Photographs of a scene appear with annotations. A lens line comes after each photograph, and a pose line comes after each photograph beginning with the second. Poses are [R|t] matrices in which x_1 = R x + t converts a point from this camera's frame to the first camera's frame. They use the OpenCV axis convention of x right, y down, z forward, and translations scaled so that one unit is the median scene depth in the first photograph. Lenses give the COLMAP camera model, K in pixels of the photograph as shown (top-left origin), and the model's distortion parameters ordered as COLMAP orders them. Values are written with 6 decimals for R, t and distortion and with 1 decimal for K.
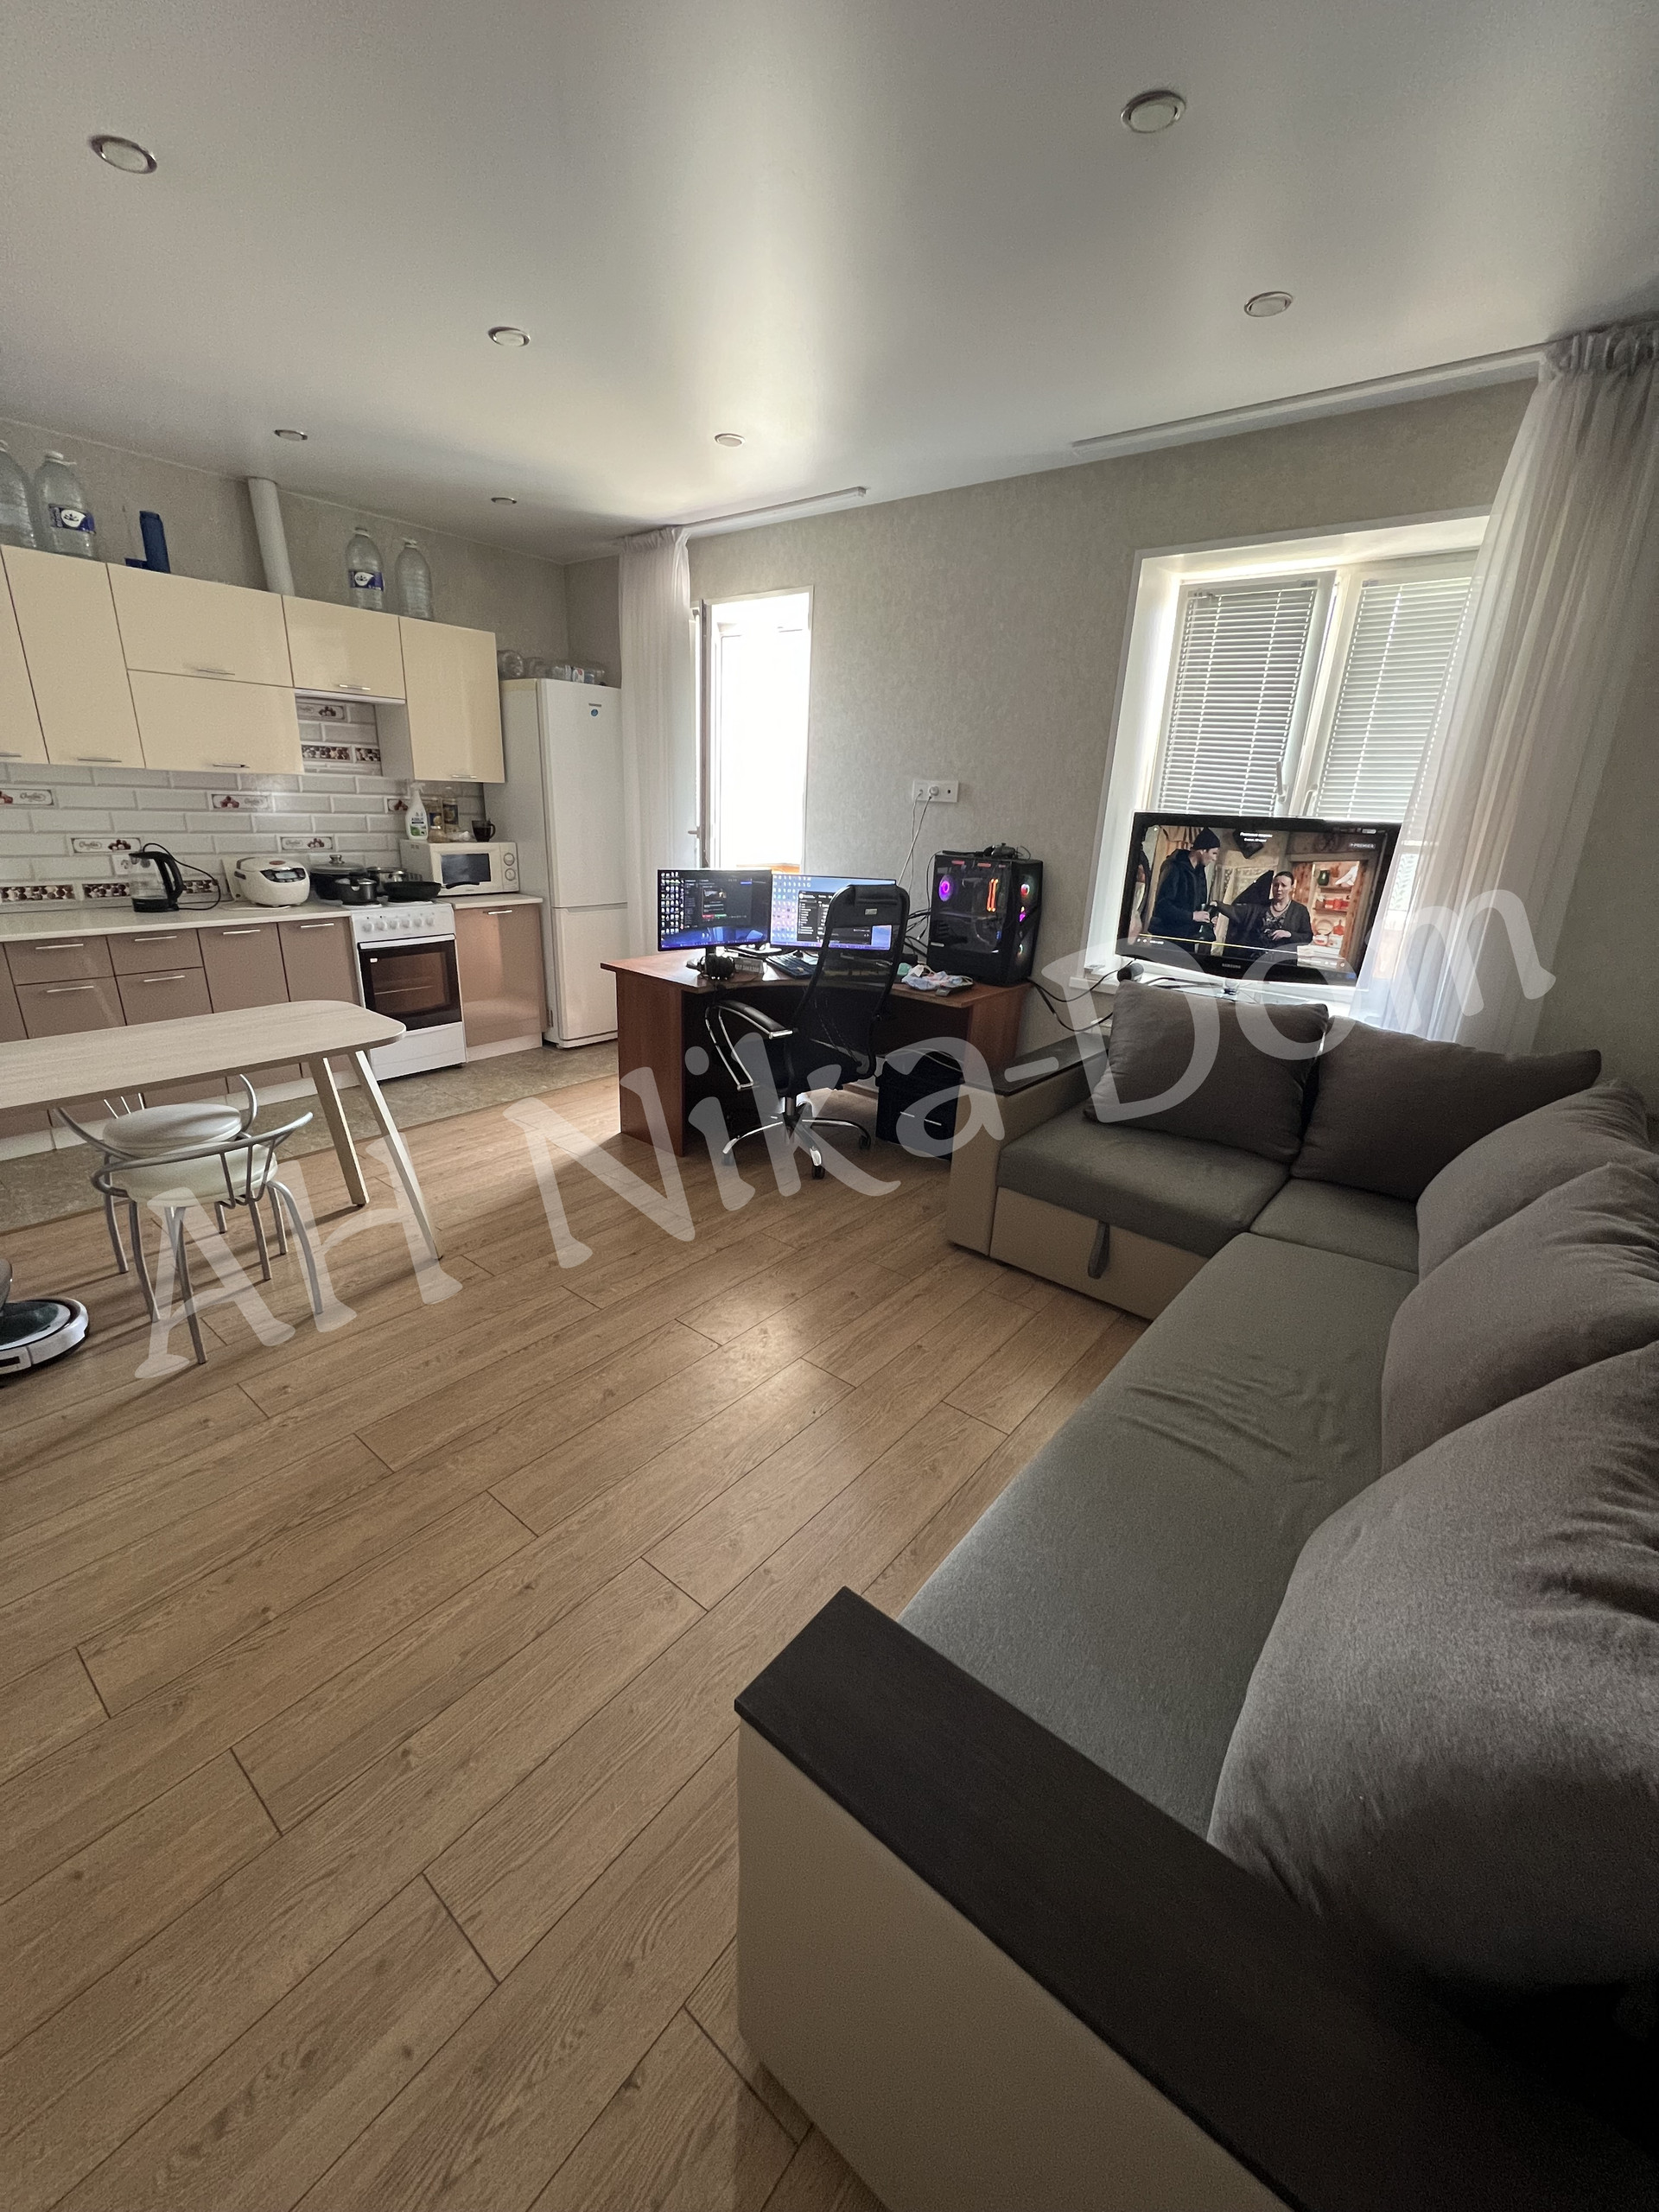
lens RADIAL K [[887.4, 0, 825.1], [0, 887.4, 1112.2], [0, 0, 1]] dist [-0.002916, 0.001211]
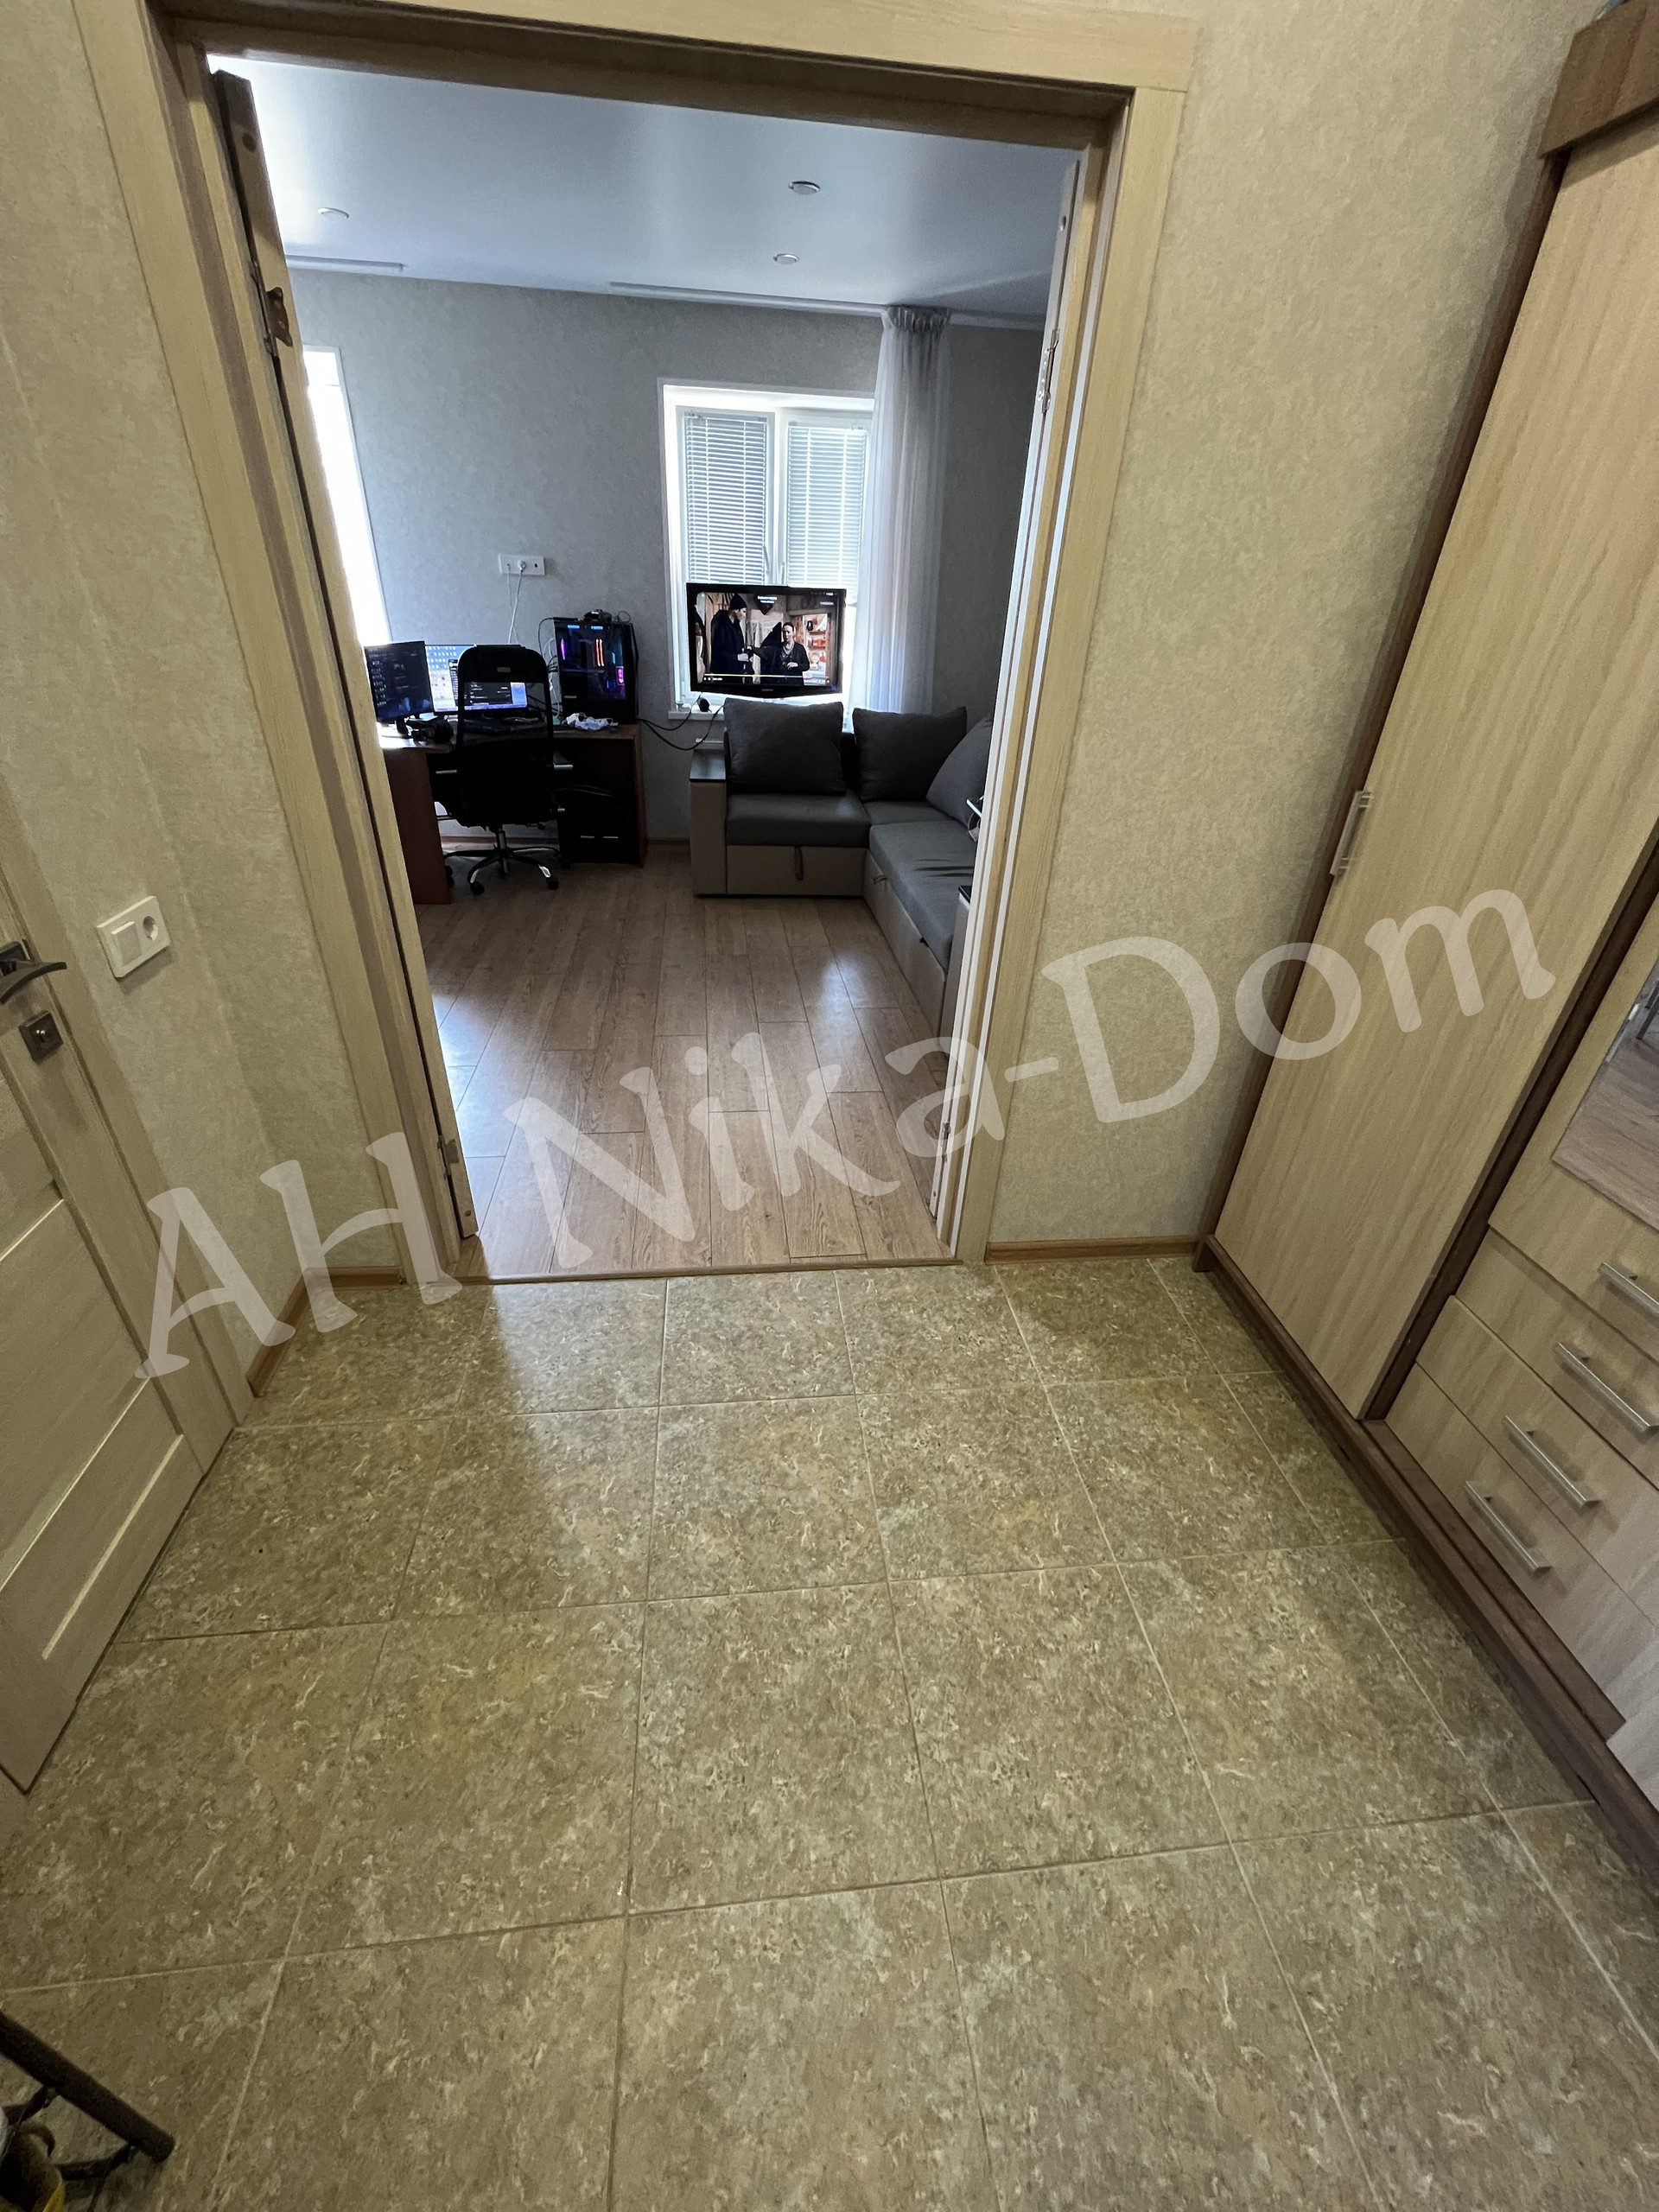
lens RADIAL K [[887.4, 0, 823.8], [0, 887.4, 1106.7], [0, 0, 1]] dist [-0.002916, 0.001211]
pose [[0.699315, -0.374404, 0.608917, -0.726663], [0.232407, 0.924663, 0.301637, 0.068322], [-0.675977, -0.069423, 0.733645, -0.275044]]
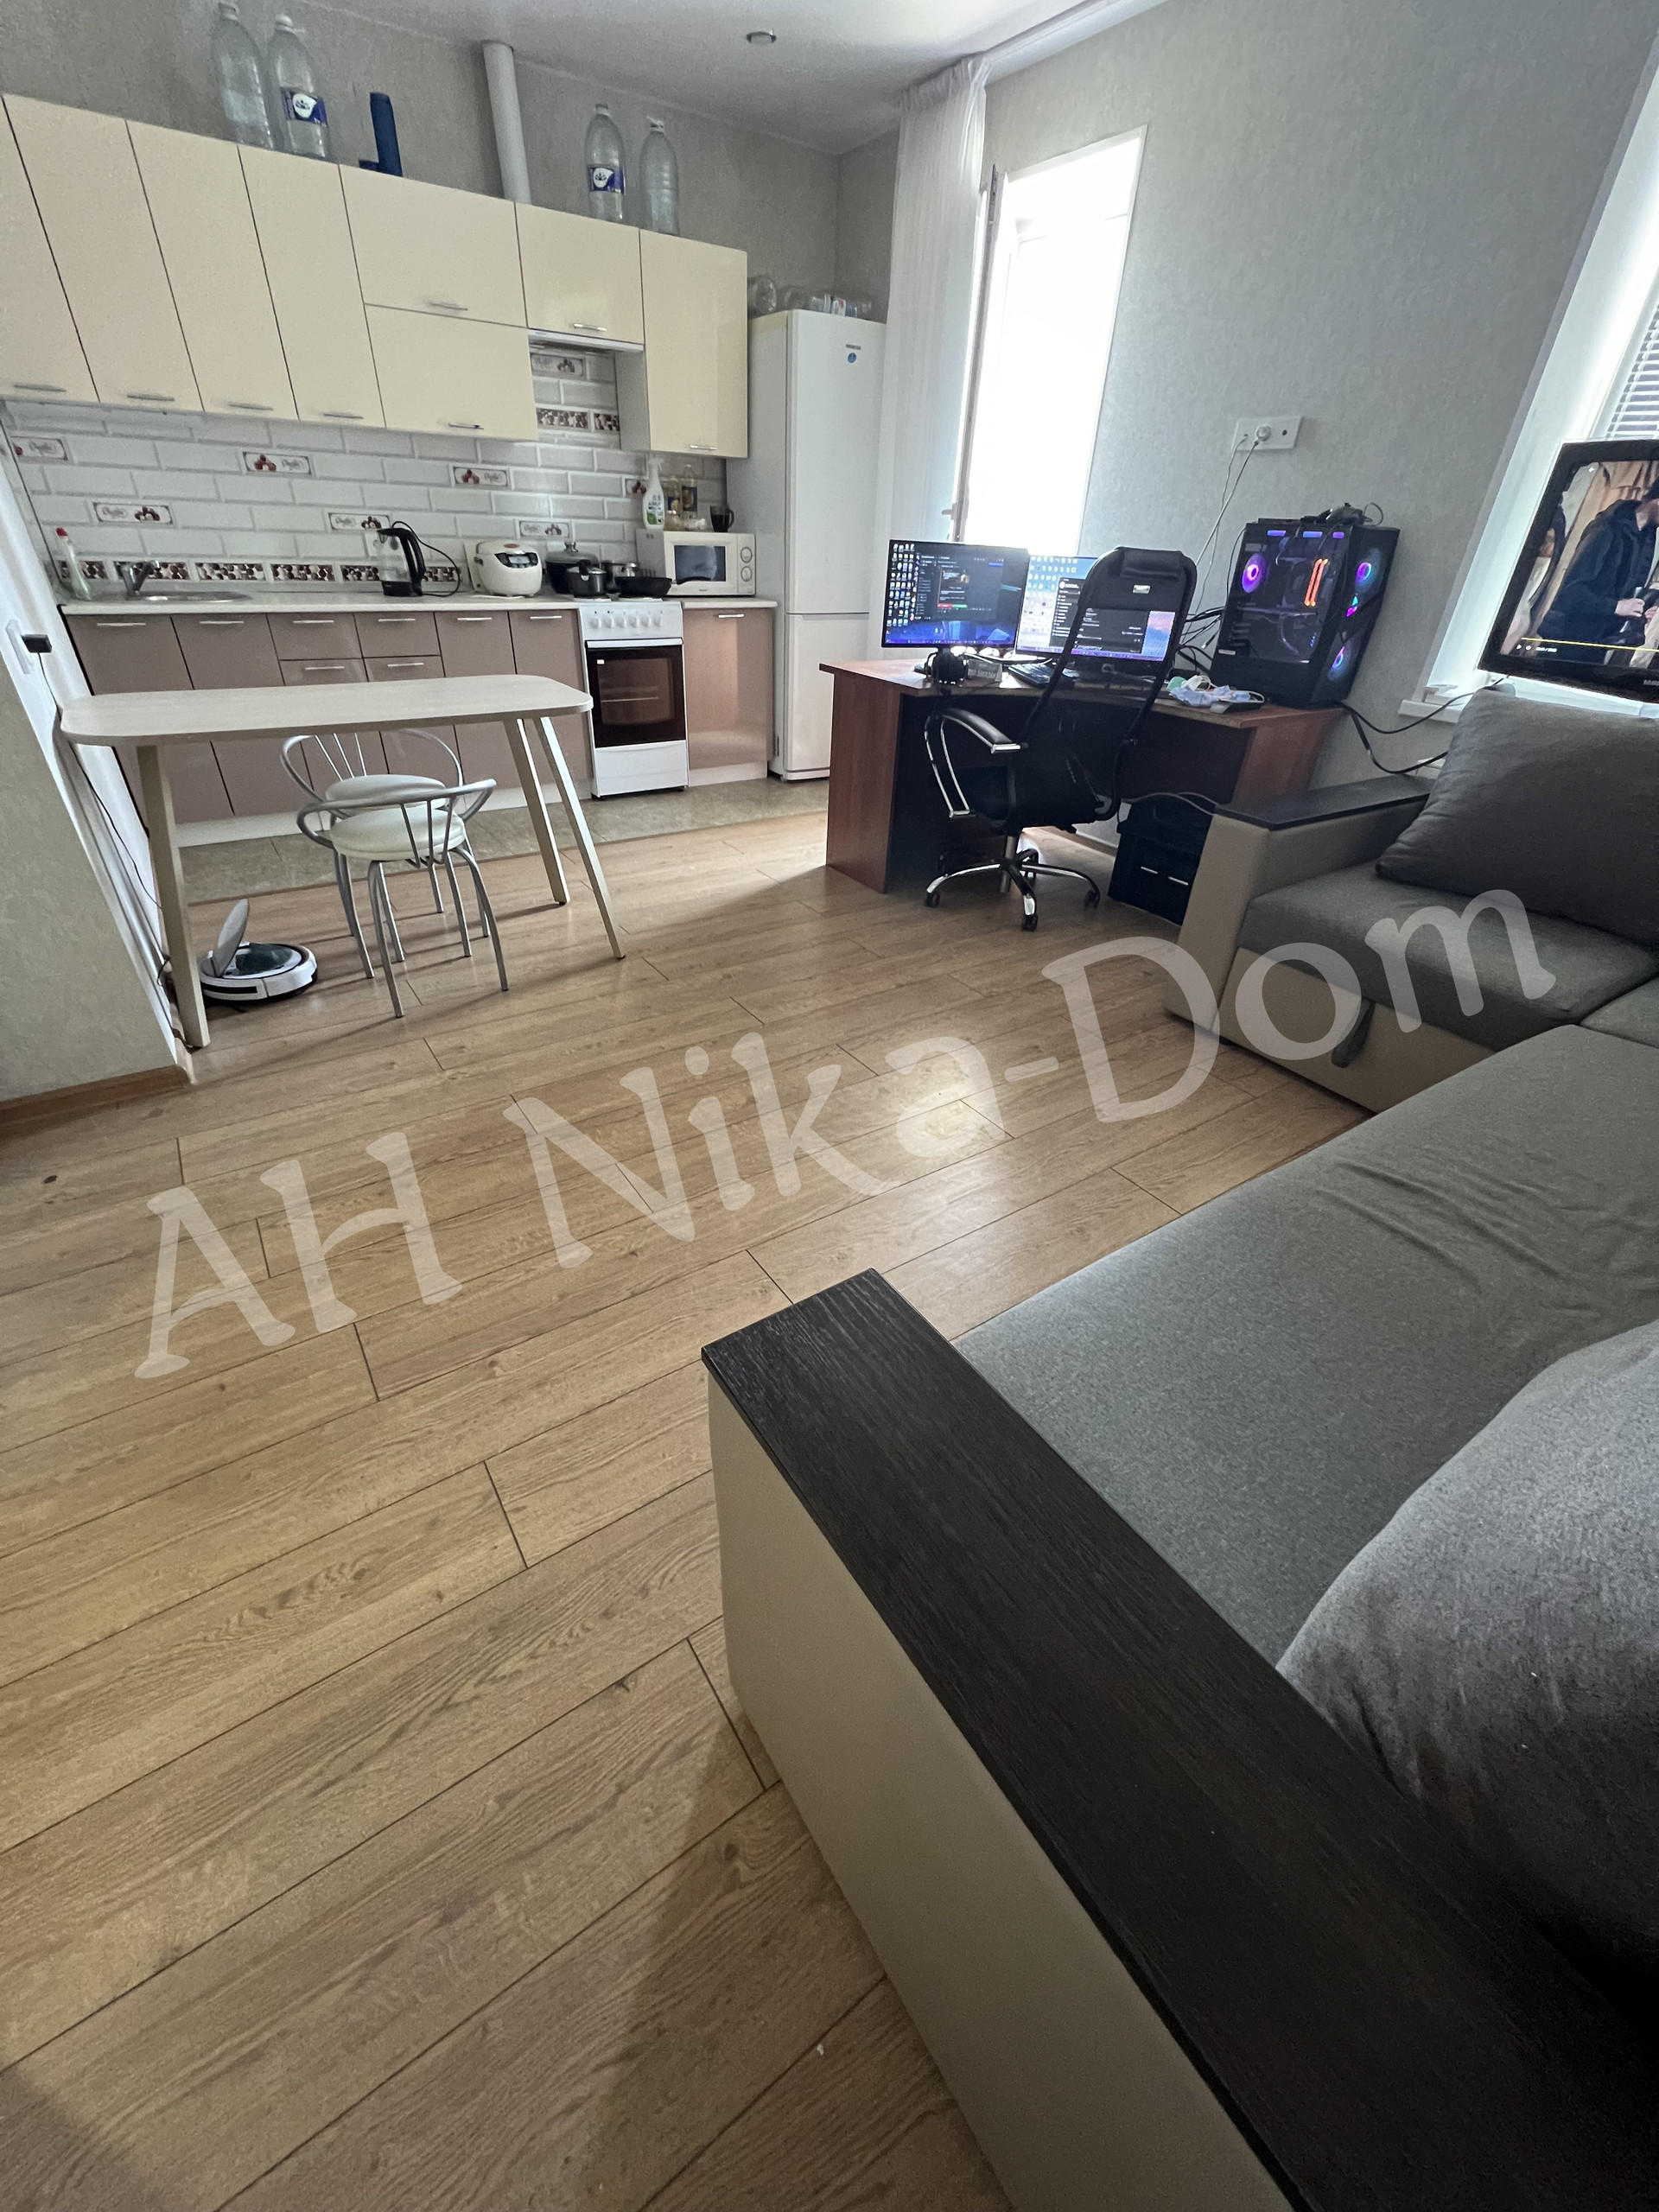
lens RADIAL K [[887.4, 0, 824.5], [0, 887.4, 1114.0], [0, 0, 1]] dist [-0.002916, 0.001211]
pose [[0.956436, 0.154737, -0.247563, 0.049247], [-0.094650, 0.966532, 0.238449, 0.065342], [0.276174, -0.204630, 0.939071, 0.079564]]
